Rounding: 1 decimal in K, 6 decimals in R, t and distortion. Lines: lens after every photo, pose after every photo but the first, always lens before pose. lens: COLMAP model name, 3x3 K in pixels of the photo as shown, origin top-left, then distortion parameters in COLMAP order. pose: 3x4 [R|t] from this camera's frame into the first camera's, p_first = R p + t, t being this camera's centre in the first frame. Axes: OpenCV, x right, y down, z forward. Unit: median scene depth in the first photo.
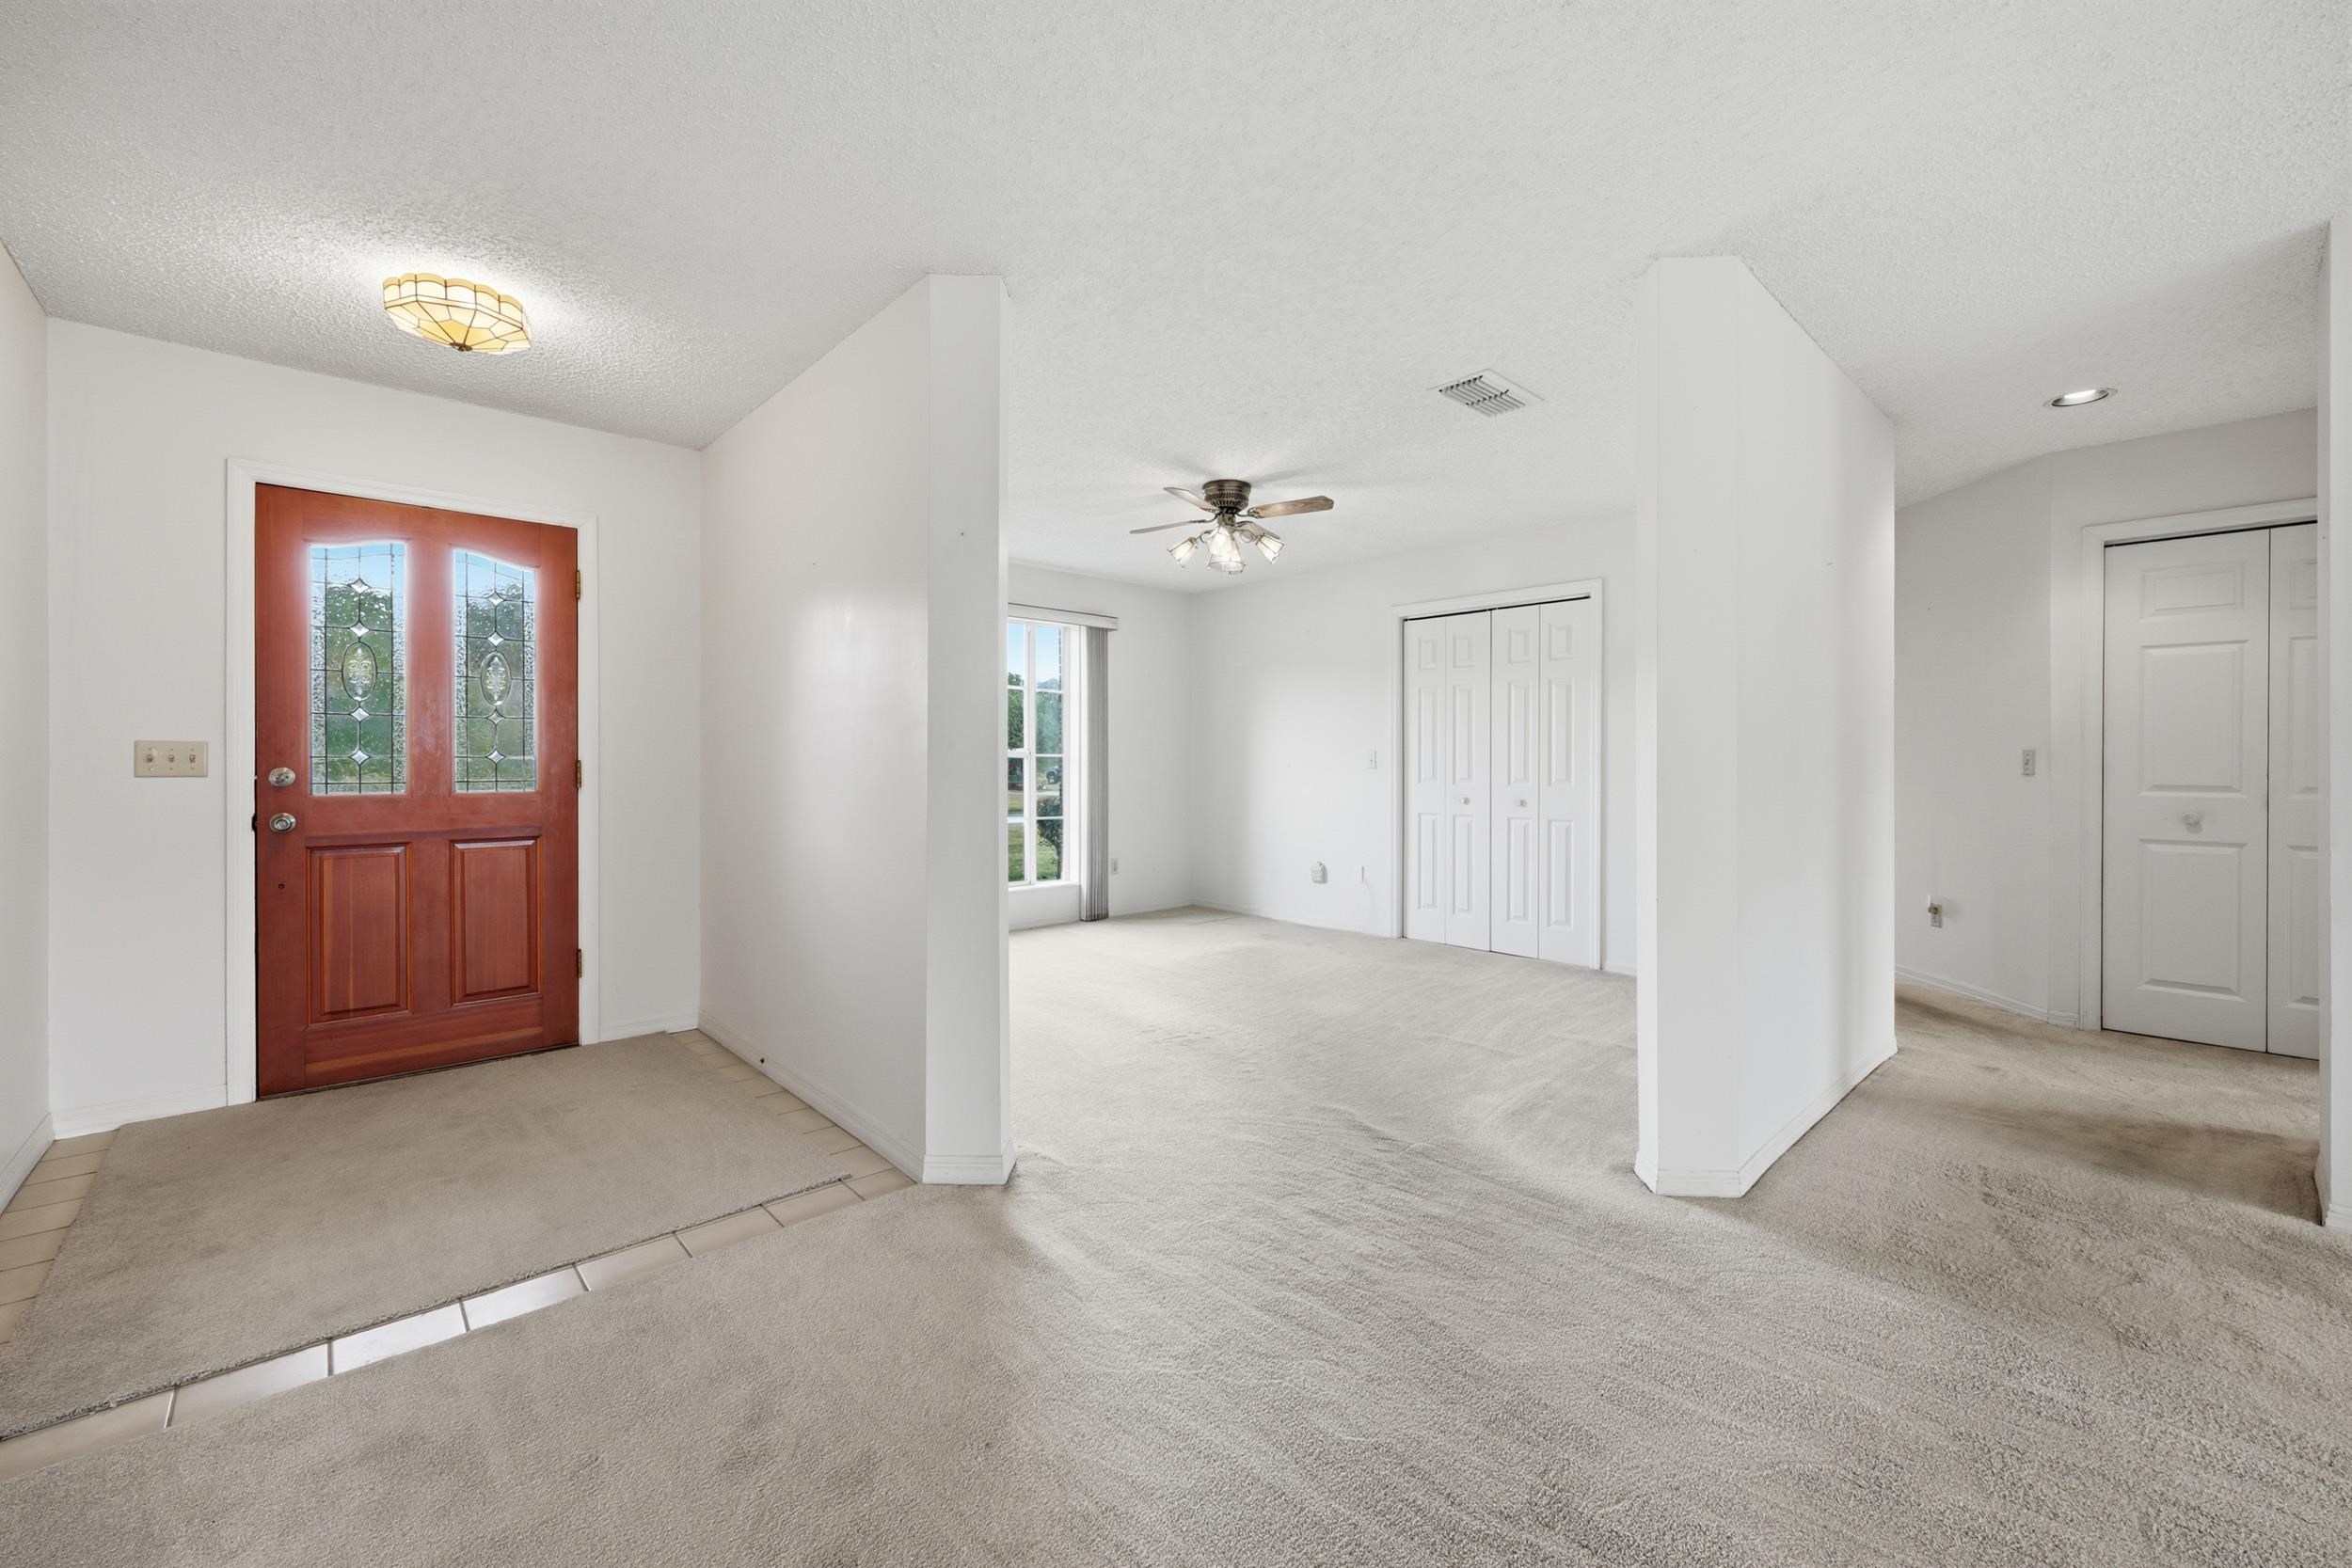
lens RADIAL K [[934.9, 0, 1168.8], [0, 934.9, 769.0], [0, 0, 1]] dist [-0.003763, 0.000525]
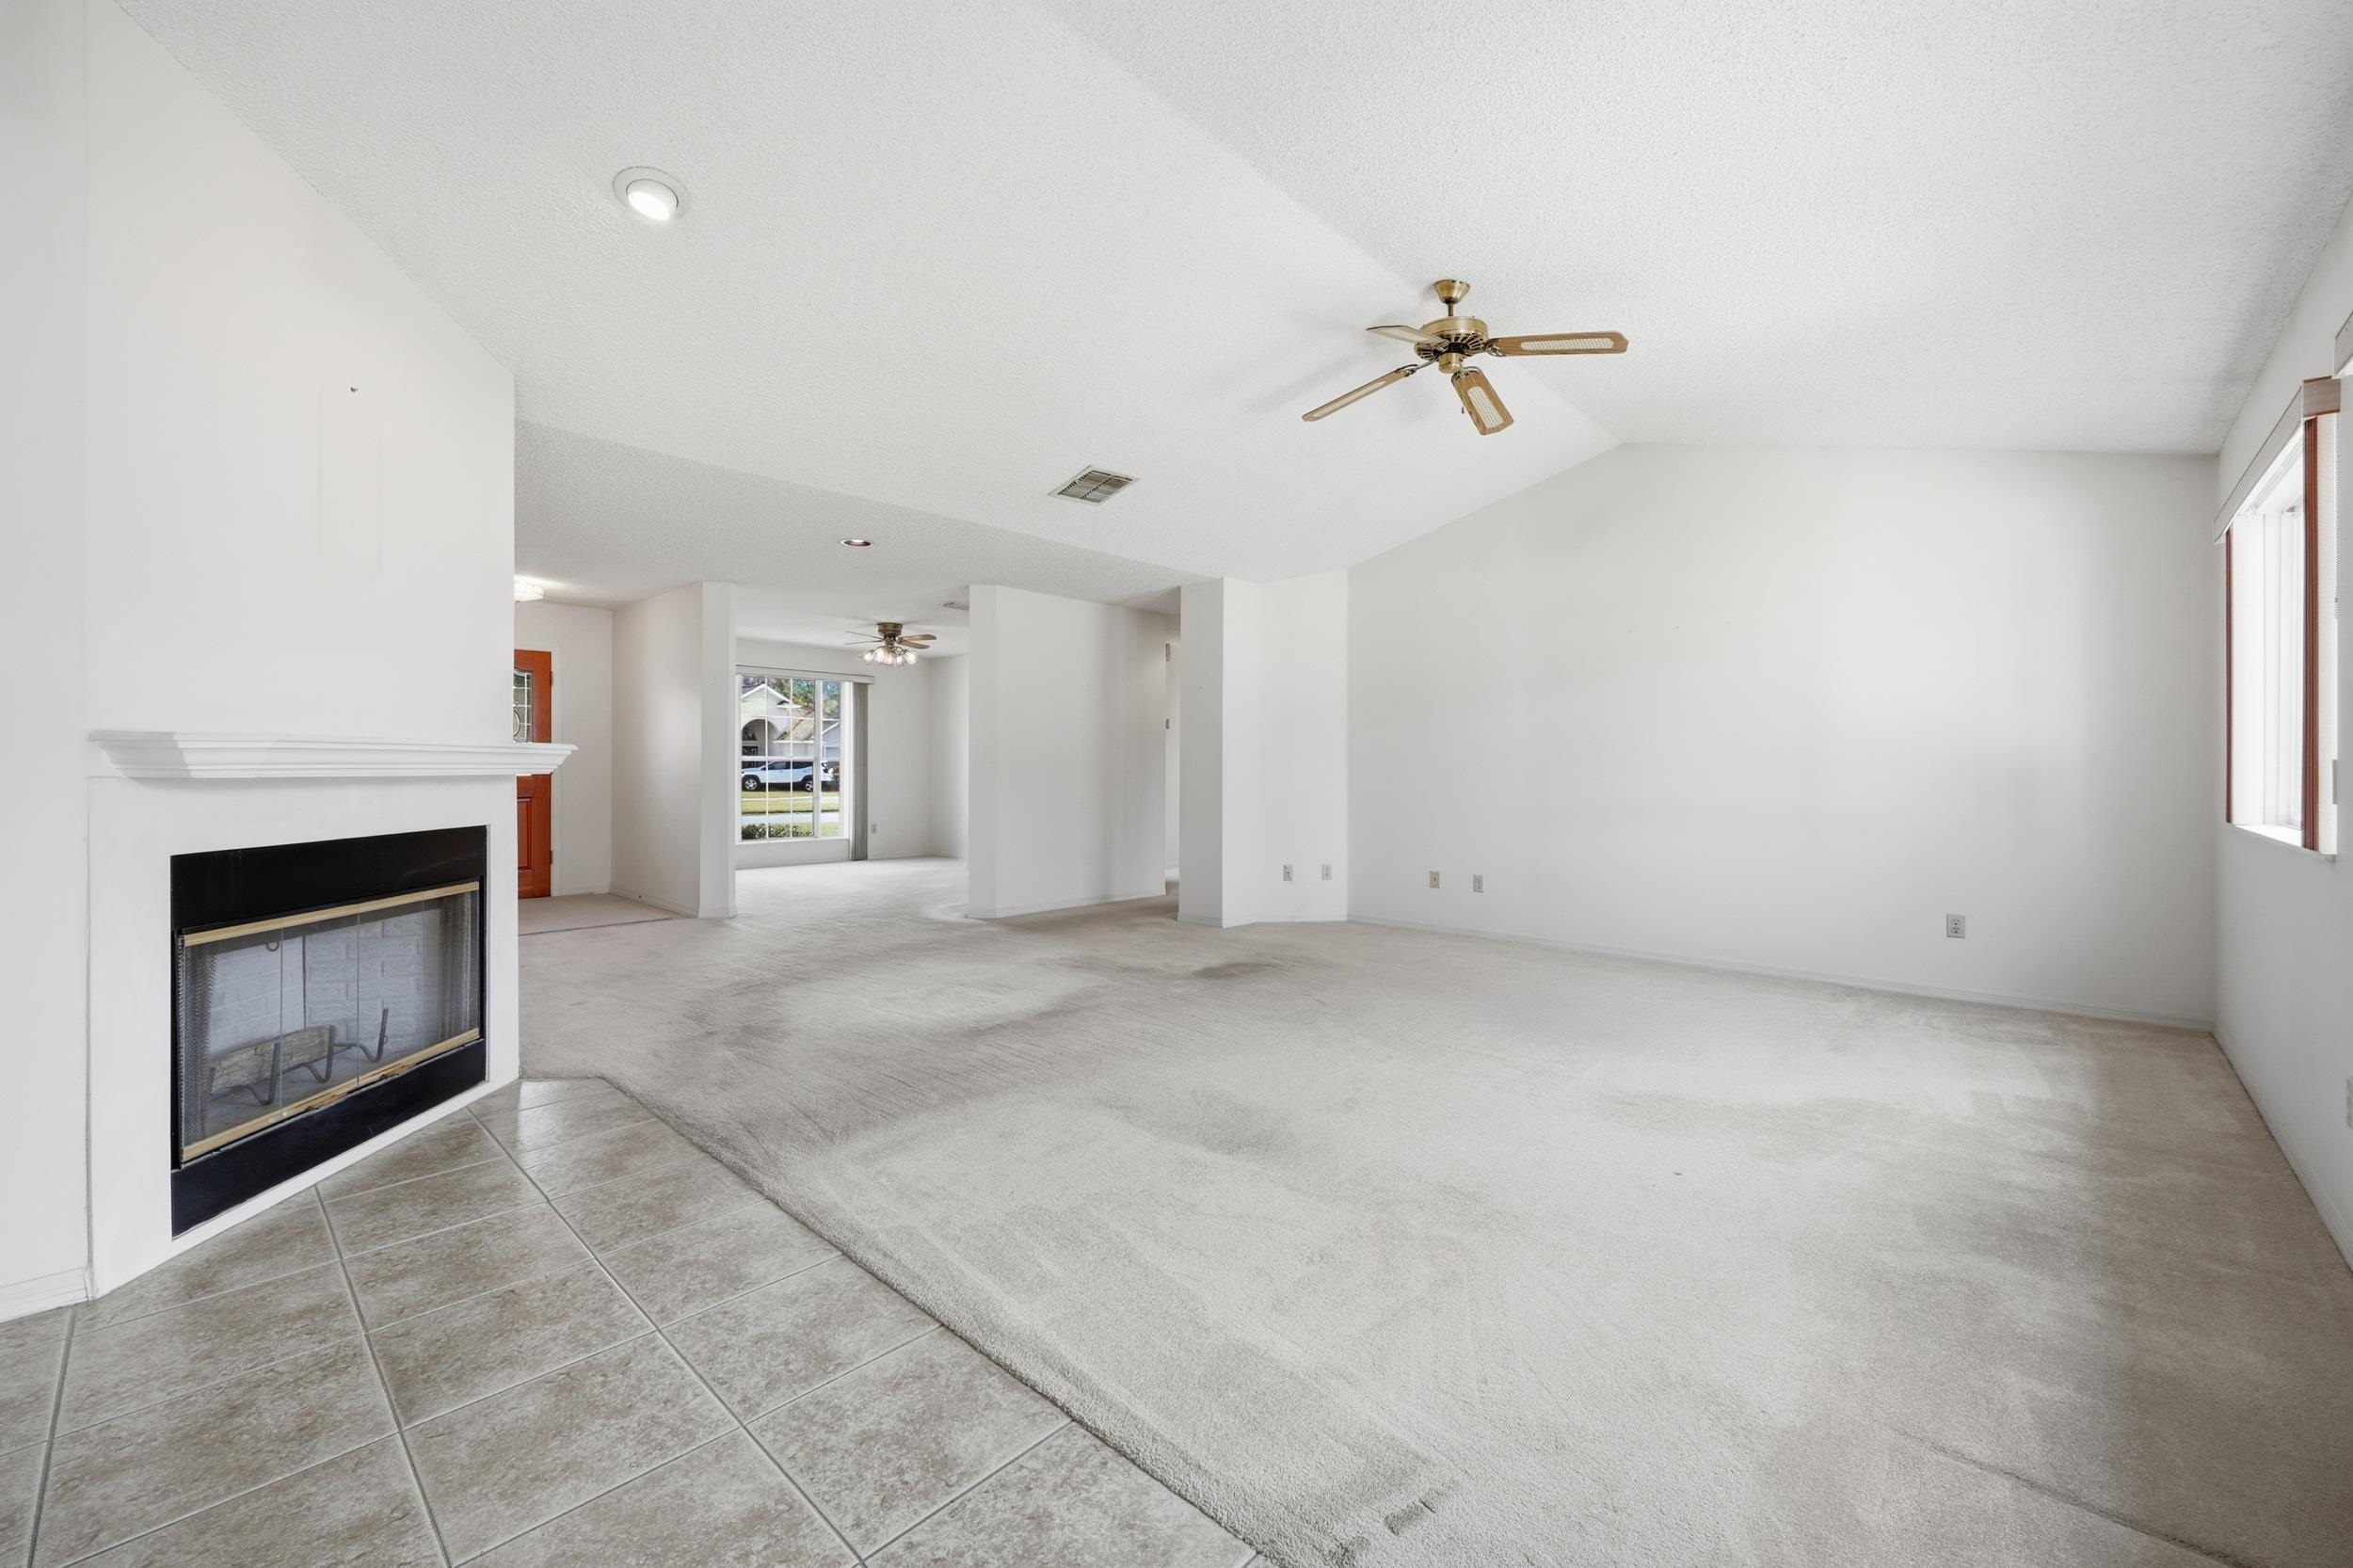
lens RADIAL K [[935.4, 0, 1195.3], [0, 935.4, 777.1], [0, 0, 1]] dist [-0.003763, 0.000525]
pose [[0.995552, 0.003349, 0.094151, 0.531214], [-0.003798, 0.999982, 0.004586, 0.010475], [-0.094134, -0.004923, 0.995547, -1.063702]]
